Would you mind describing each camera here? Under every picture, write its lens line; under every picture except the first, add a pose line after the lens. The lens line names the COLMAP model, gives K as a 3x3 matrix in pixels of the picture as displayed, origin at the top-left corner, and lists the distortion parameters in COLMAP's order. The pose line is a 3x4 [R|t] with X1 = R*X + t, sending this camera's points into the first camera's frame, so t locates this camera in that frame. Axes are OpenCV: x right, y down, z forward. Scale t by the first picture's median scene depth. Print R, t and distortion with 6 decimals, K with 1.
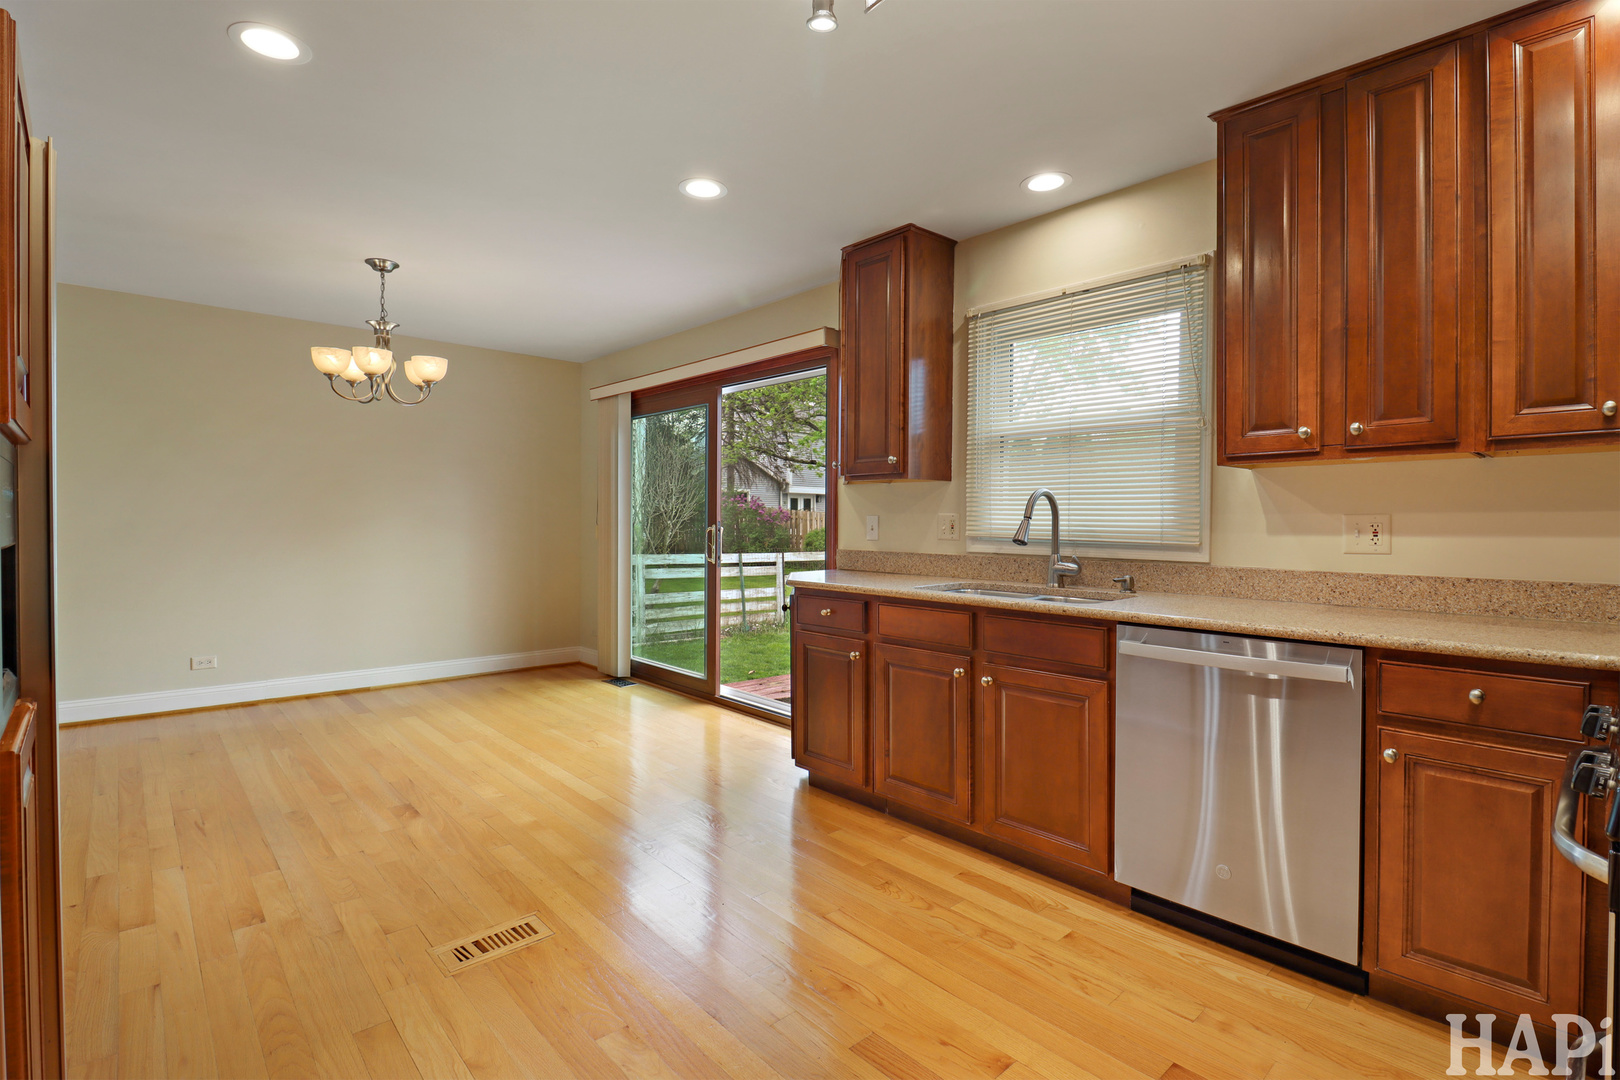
lens RADIAL K [[764.0, 0, 808.7], [0, 764.0, 527.4], [0, 0, 1]] dist [-0.009634, -0.002350]
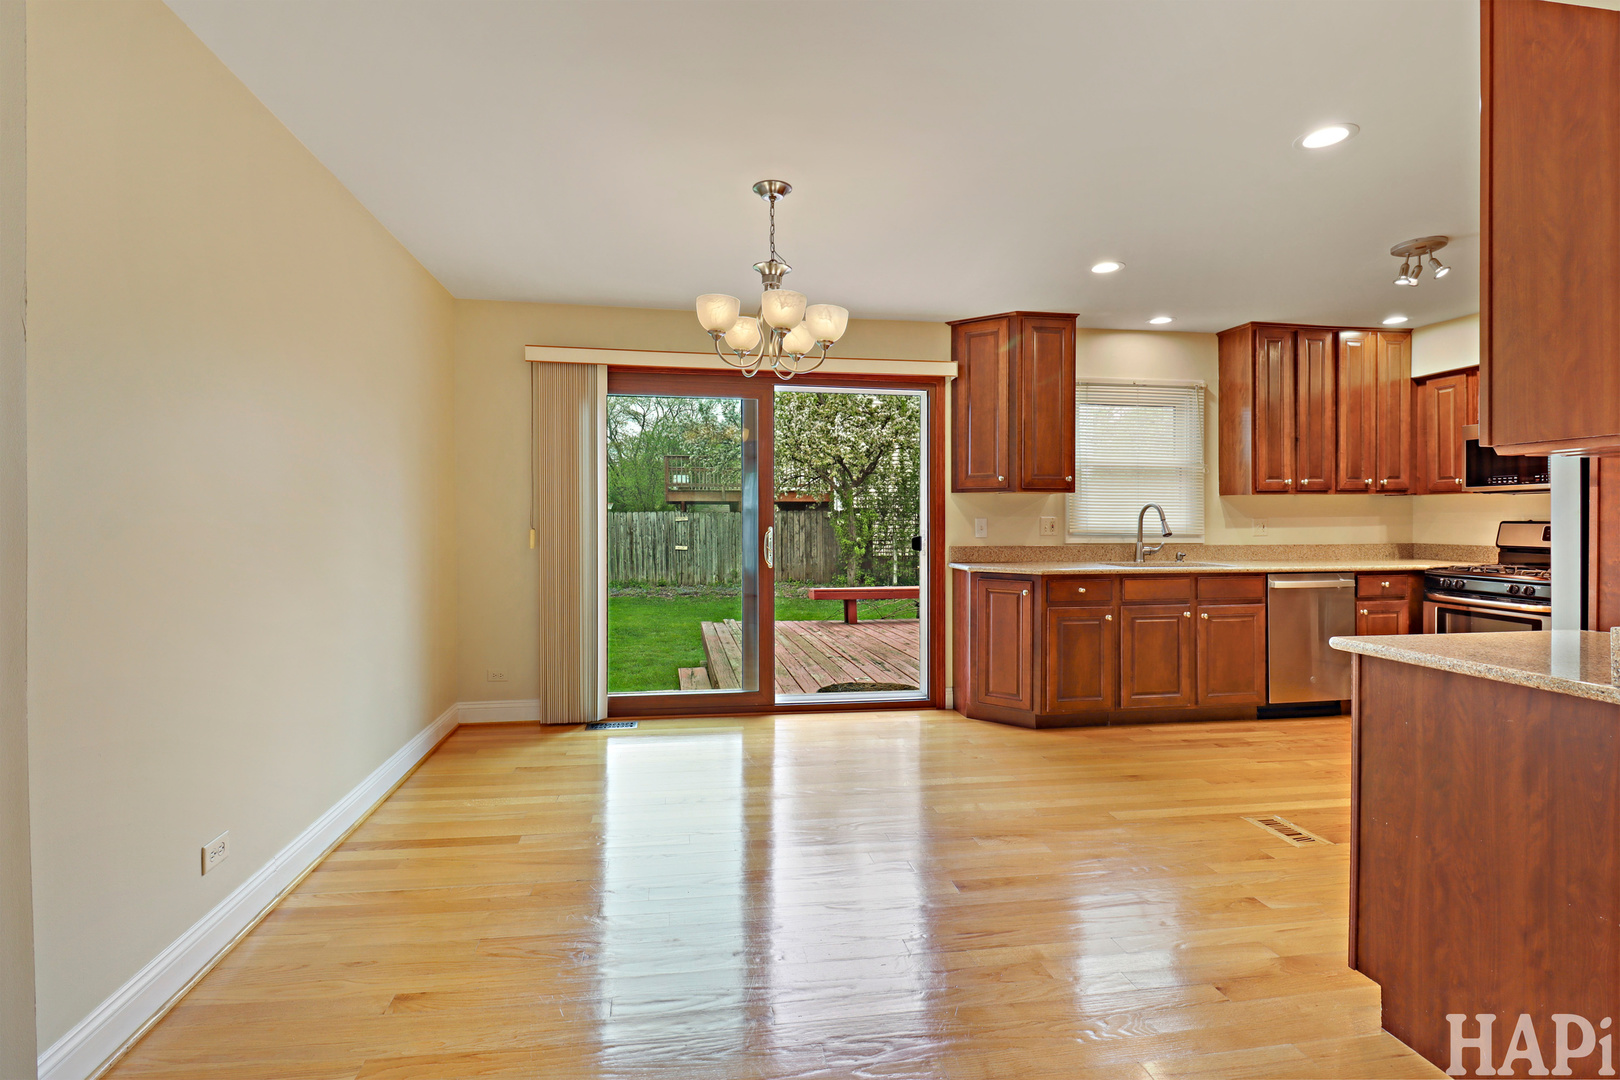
lens RADIAL K [[764.0, 0, 800.6], [0, 764.0, 524.8], [0, 0, 1]] dist [-0.009634, -0.002350]
pose [[0.536956, -0.011764, 0.843528, -1.454142], [0.008706, 0.999927, 0.008403, -0.022018], [-0.843565, 0.002831, 0.537019, 0.725674]]
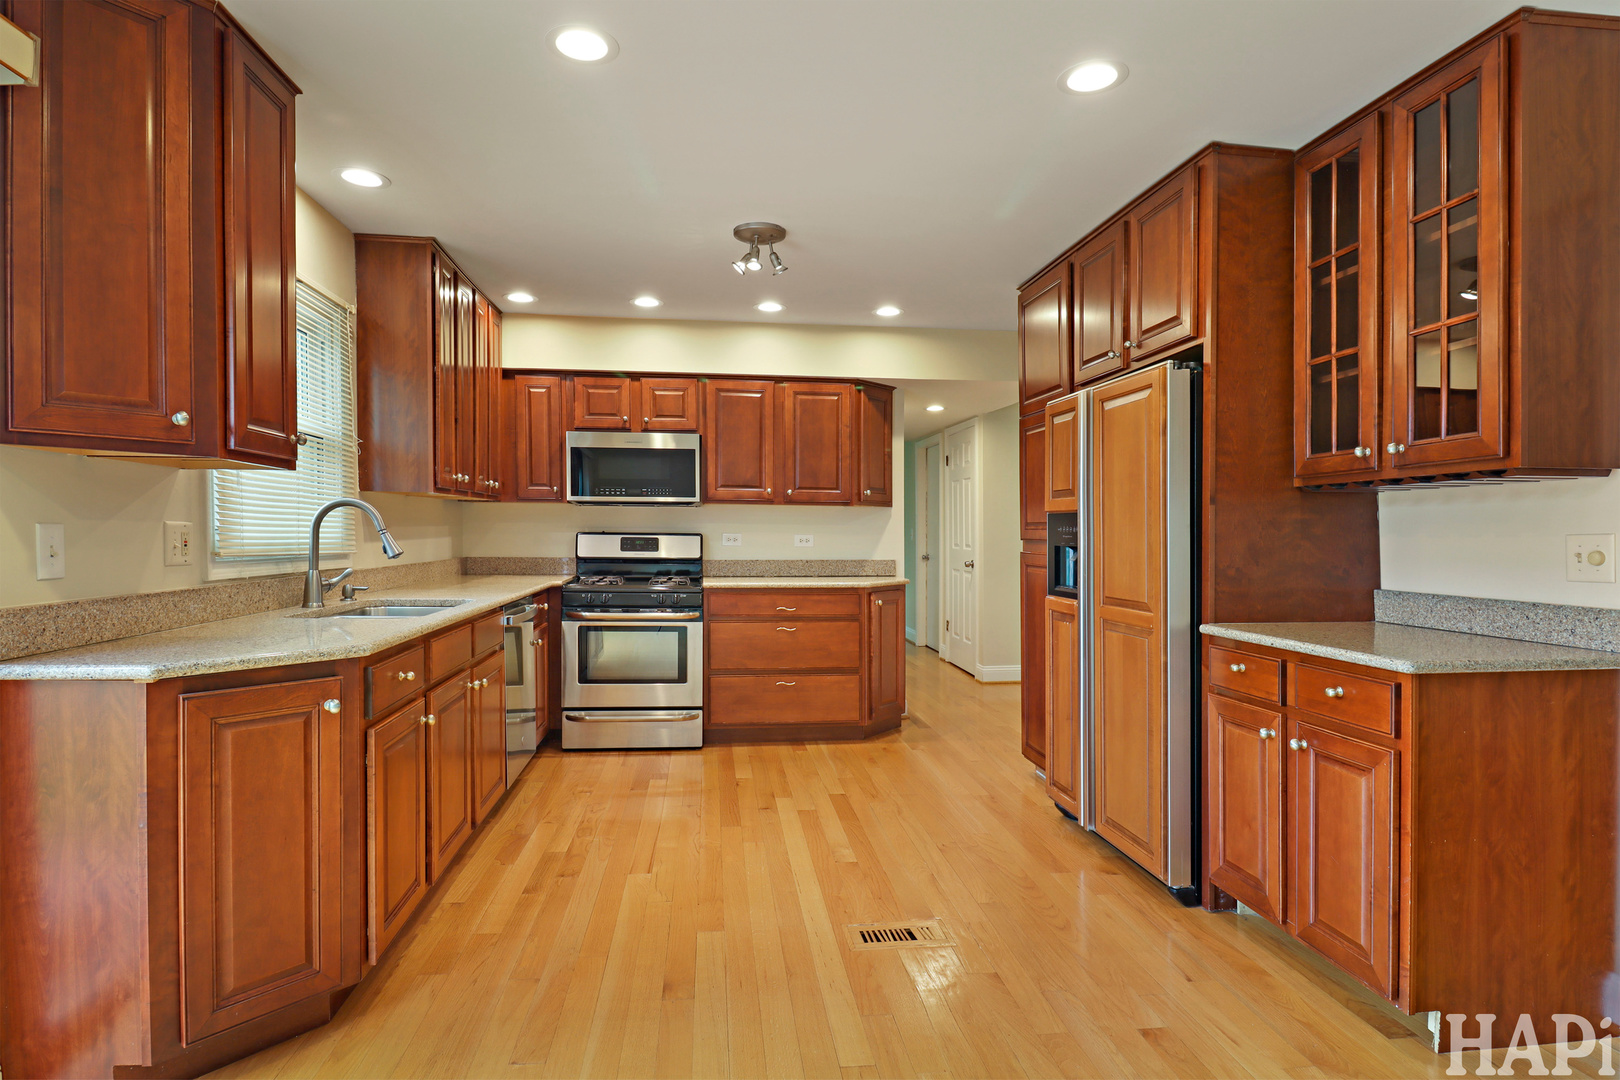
lens RADIAL K [[804.9, 0, 797.7], [0, 804.9, 529.6], [0, 0, 1]] dist [-0.002996, -0.001846]
pose [[-0.817831, -0.007172, 0.575414, -0.674424], [-0.004146, 0.999970, 0.006571, -0.020732], [-0.575444, 0.002988, -0.817836, 1.432145]]
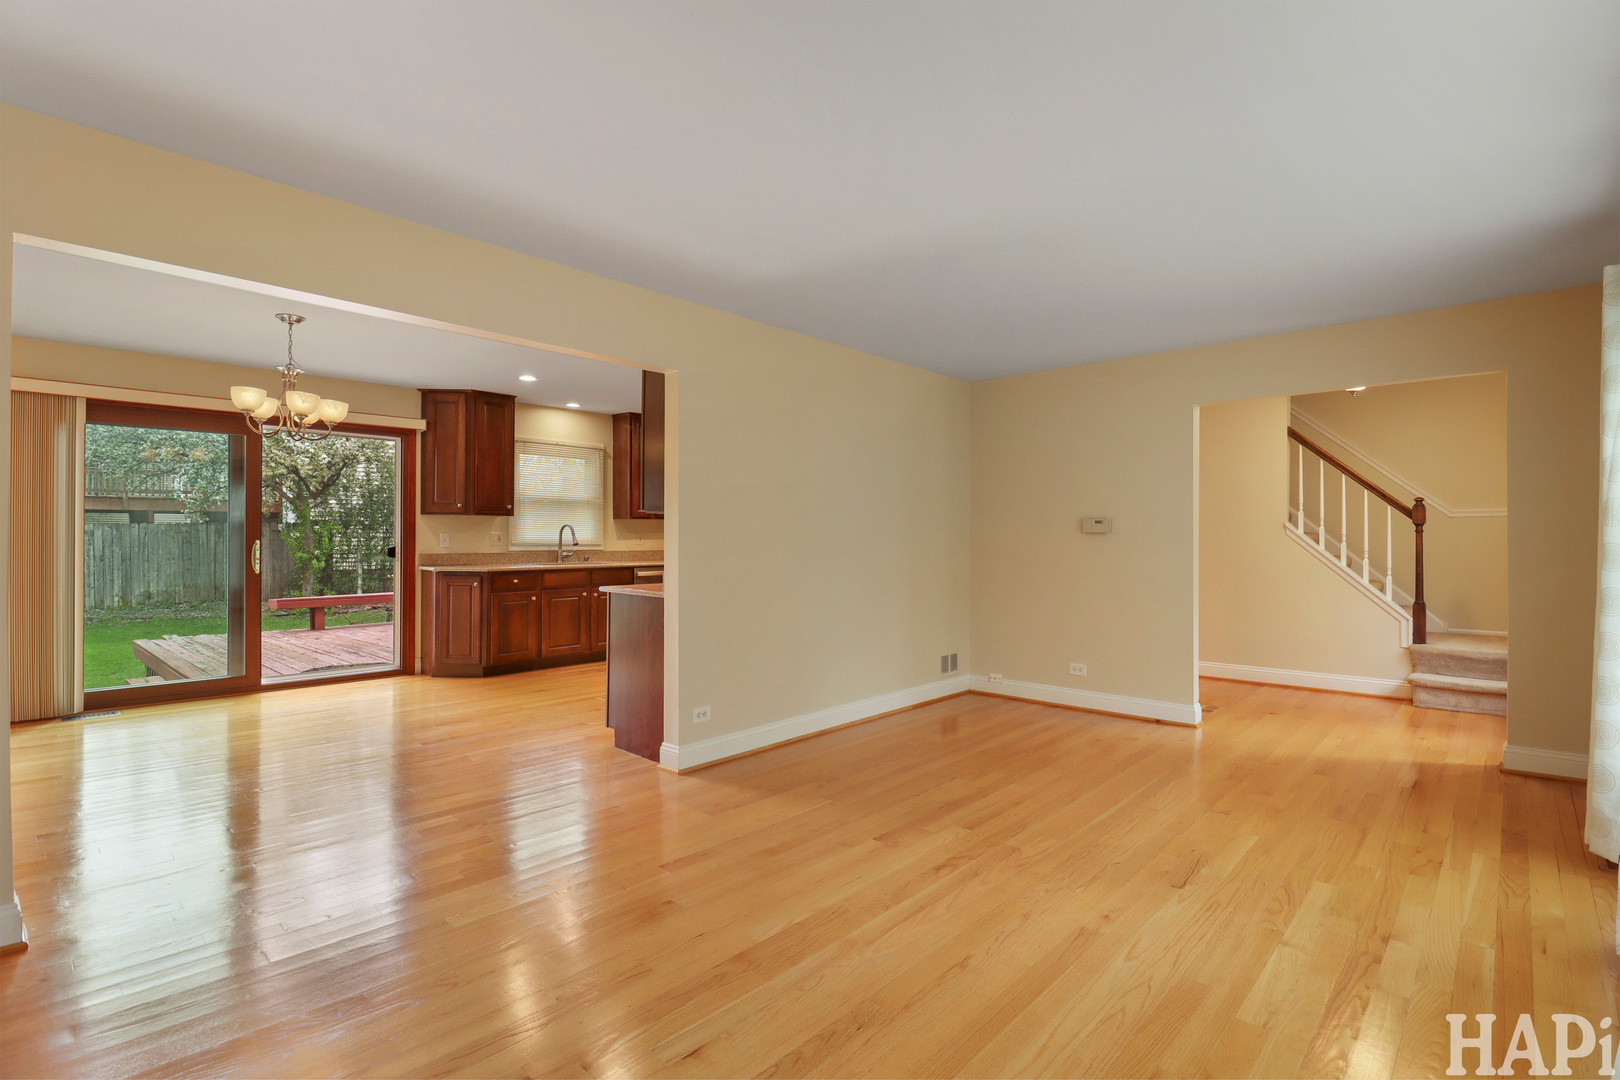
lens RADIAL K [[764.0, 0, 830.5], [0, 764.0, 525.7], [0, 0, 1]] dist [-0.009634, -0.002350]
pose [[-0.117623, 0.002105, 0.993056, -2.229719], [0.003155, 0.999993, -0.001746, -0.034142], [-0.993053, 0.002928, -0.117628, 0.412572]]
